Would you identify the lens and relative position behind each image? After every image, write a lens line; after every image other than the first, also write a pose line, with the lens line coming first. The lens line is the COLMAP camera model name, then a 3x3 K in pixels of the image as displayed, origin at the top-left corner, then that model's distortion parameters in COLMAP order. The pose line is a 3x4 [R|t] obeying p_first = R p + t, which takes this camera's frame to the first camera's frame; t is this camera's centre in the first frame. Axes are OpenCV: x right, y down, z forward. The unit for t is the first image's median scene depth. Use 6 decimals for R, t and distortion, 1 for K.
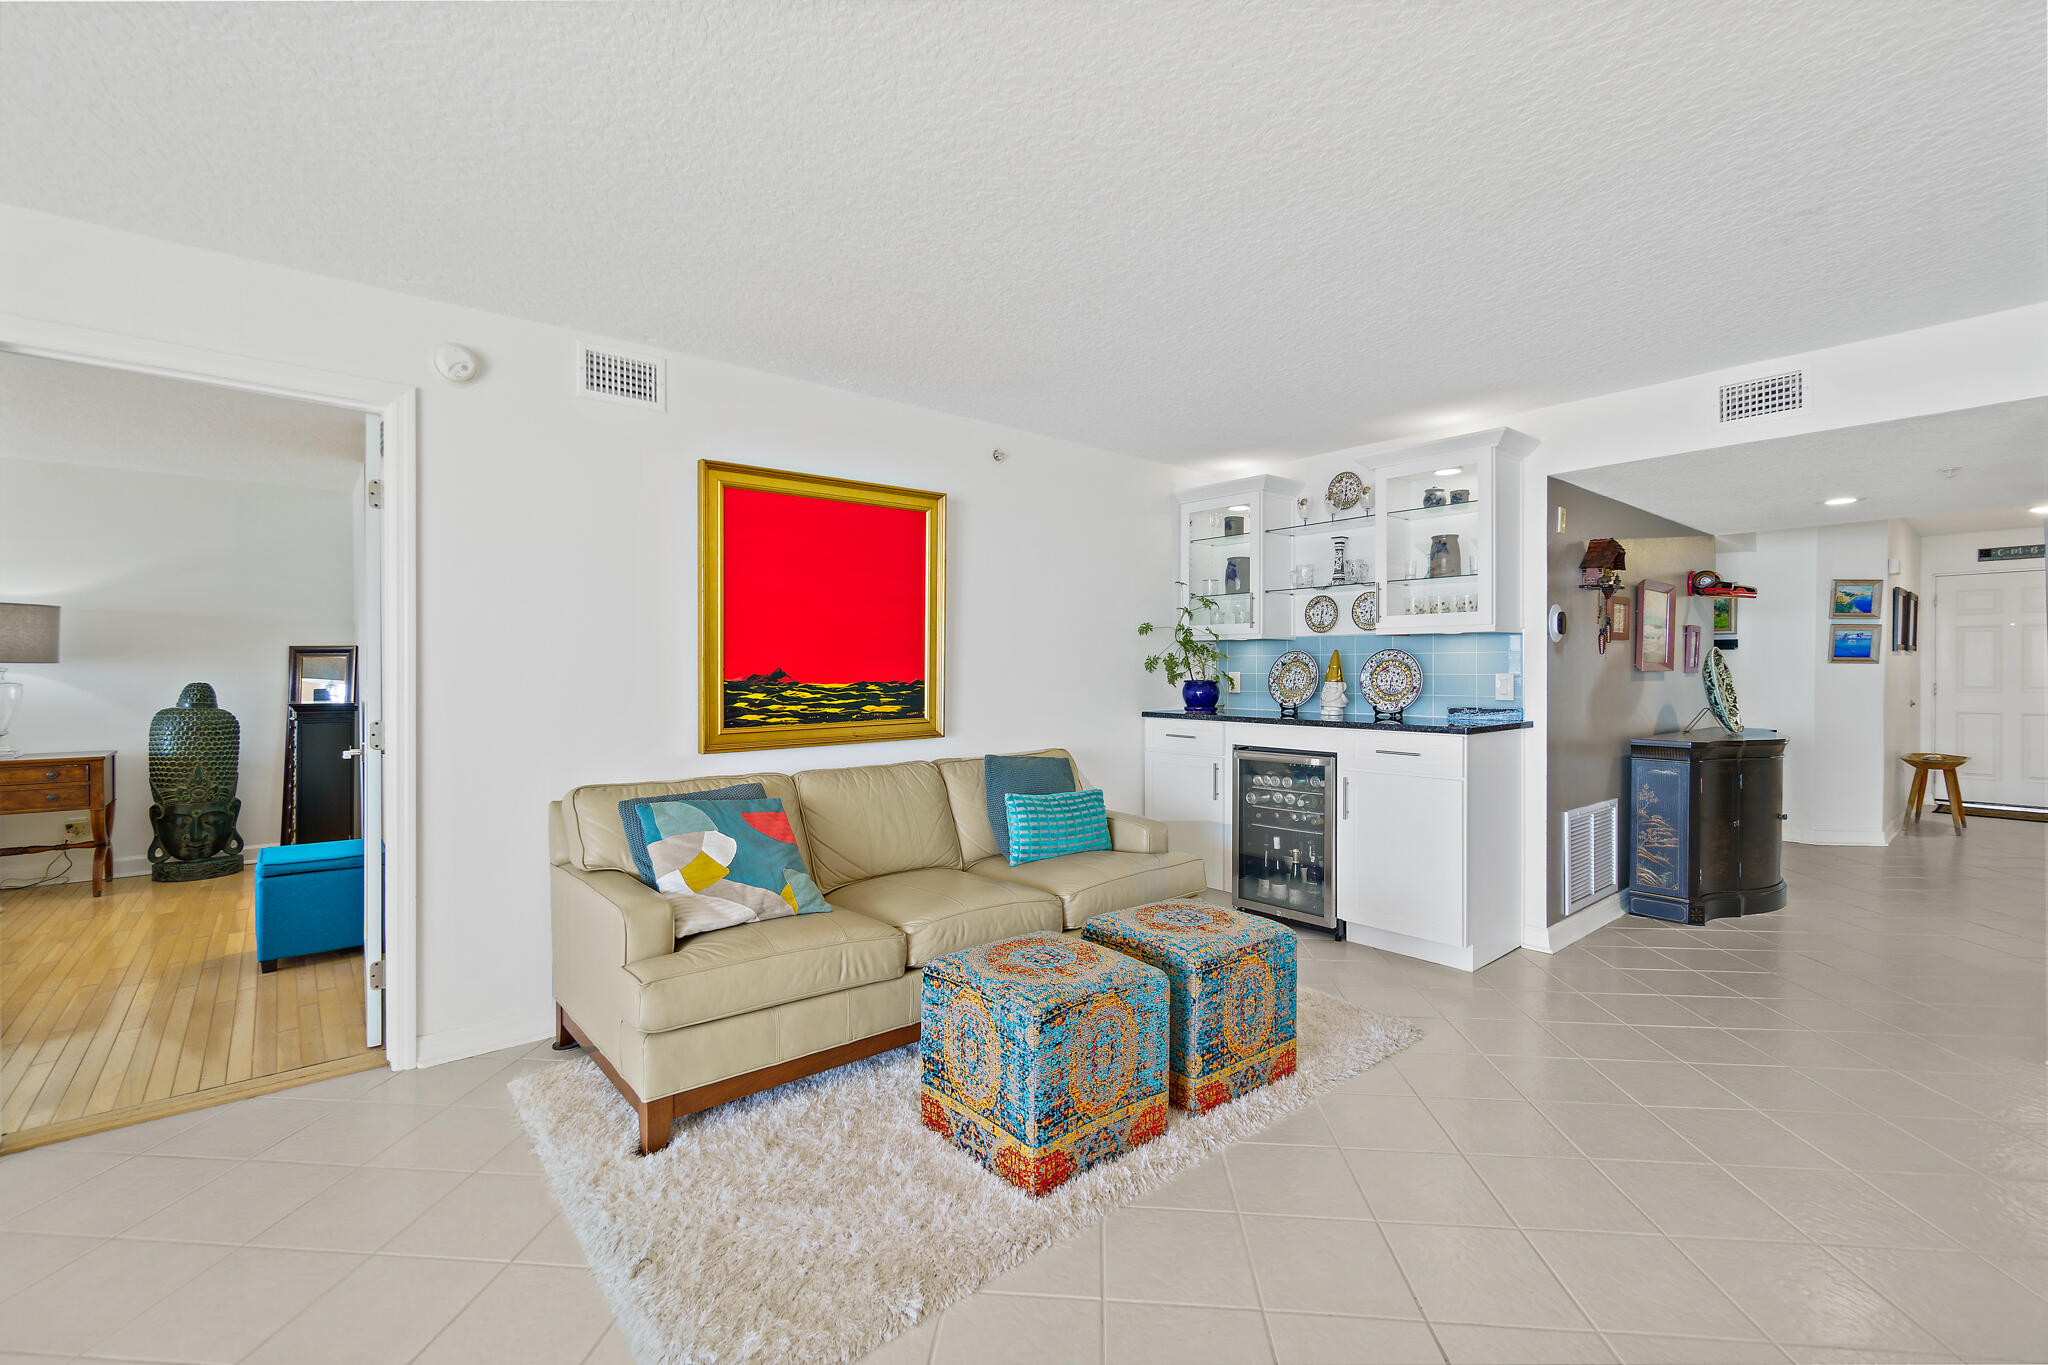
lens RADIAL K [[889.8, 0, 1024.8], [0, 889.8, 671.6], [0, 0, 1]] dist [-0.001463, 0.000529]
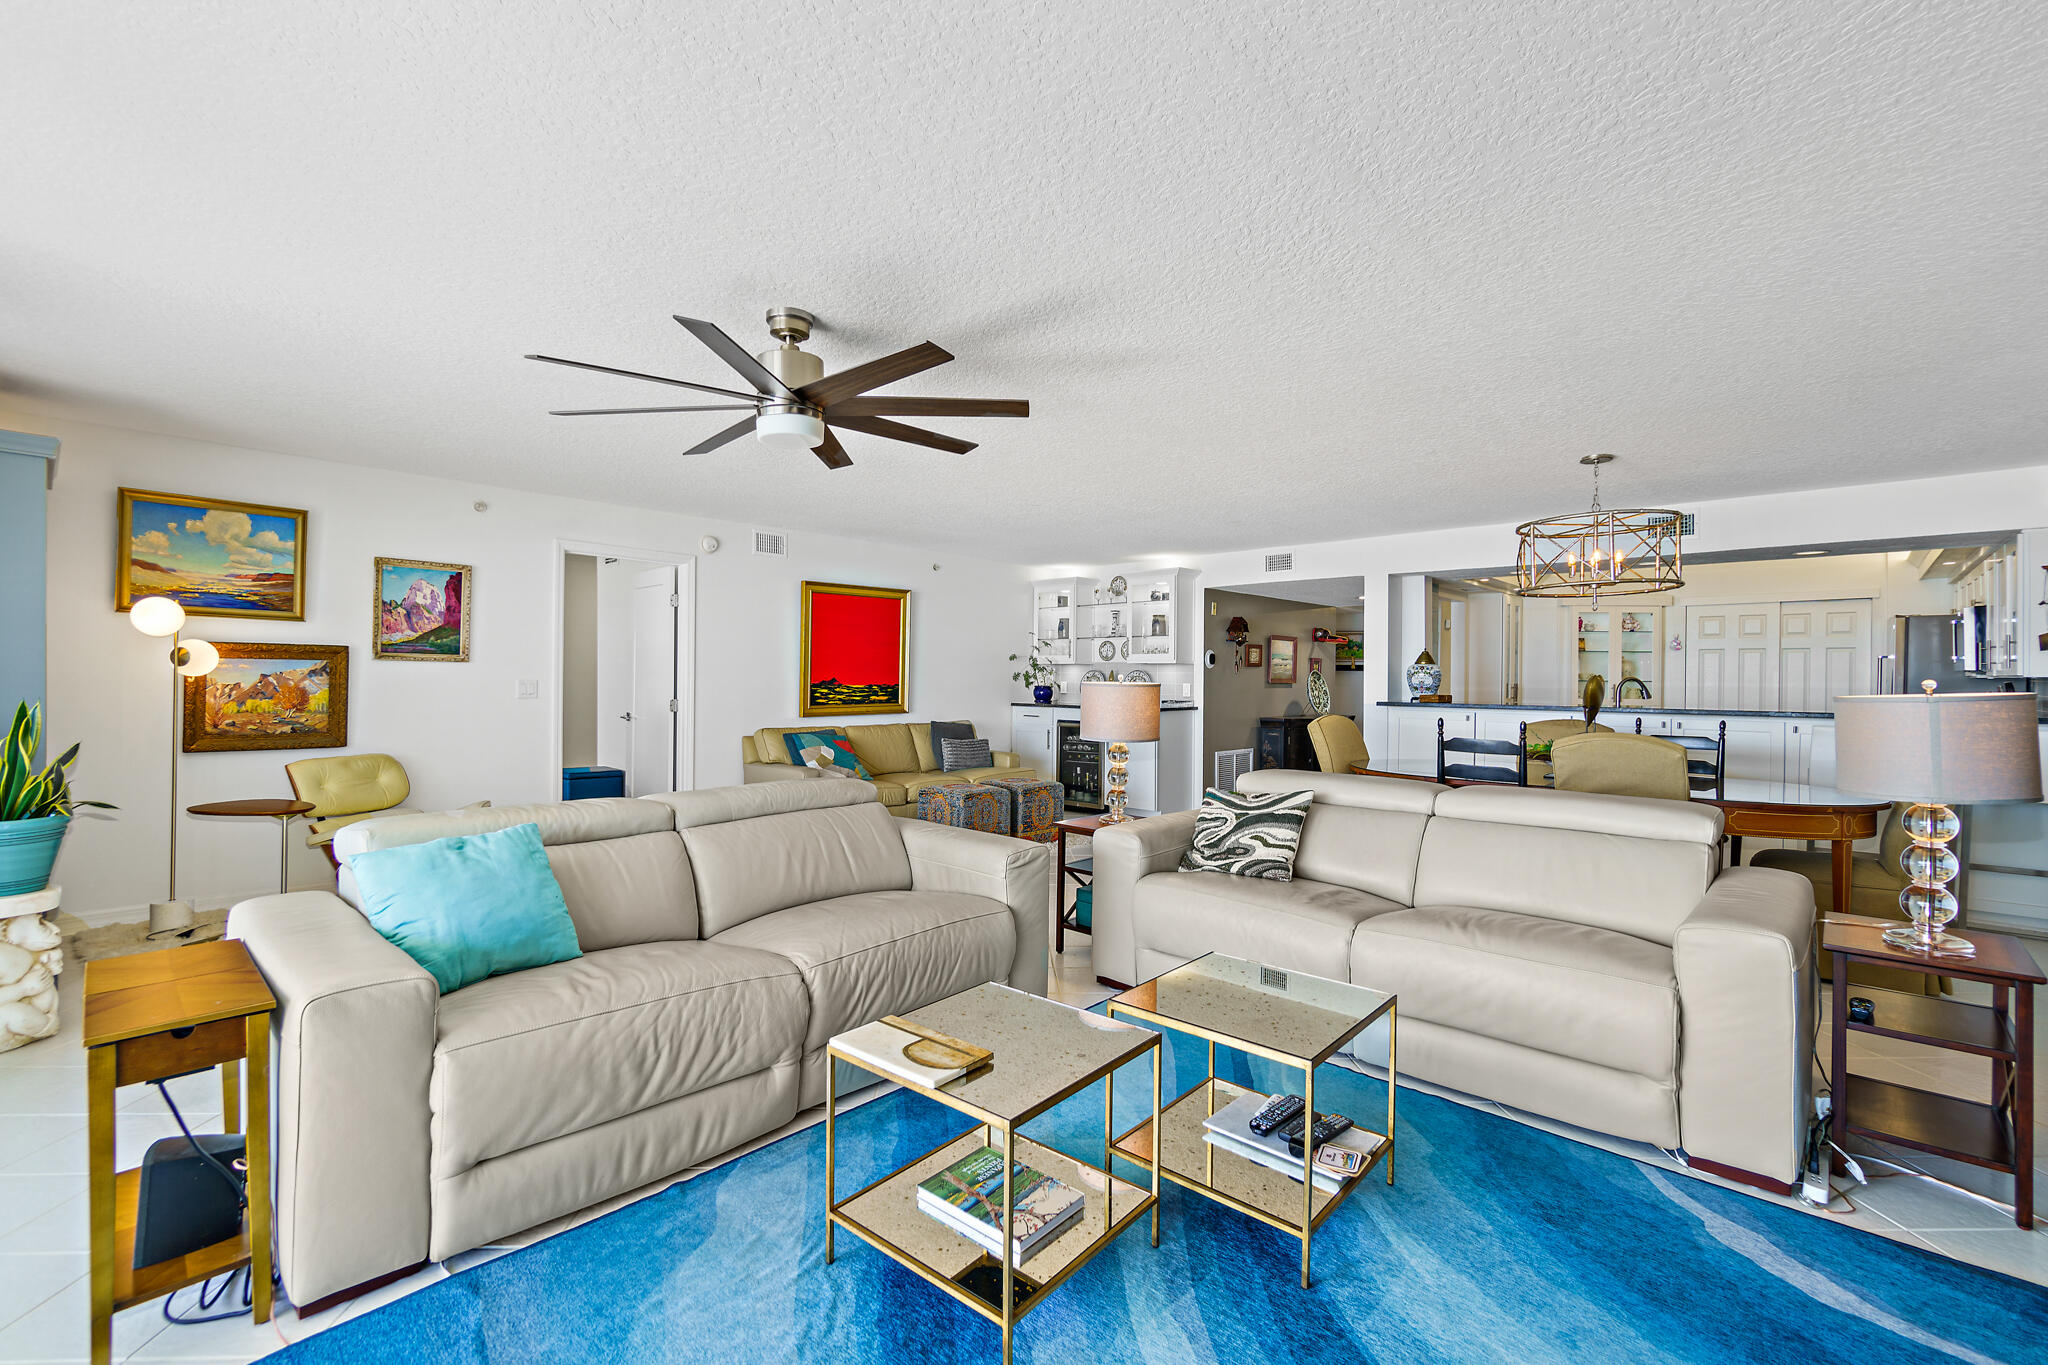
lens RADIAL K [[889.8, 0, 1028.7], [0, 889.8, 682.3], [0, 0, 1]] dist [-0.001463, 0.000529]
pose [[0.992154, 0.009305, 0.124671, -0.073045], [-0.009552, 0.999953, 0.001382, 0.000214], [-0.124652, -0.002562, 0.992197, -0.991493]]
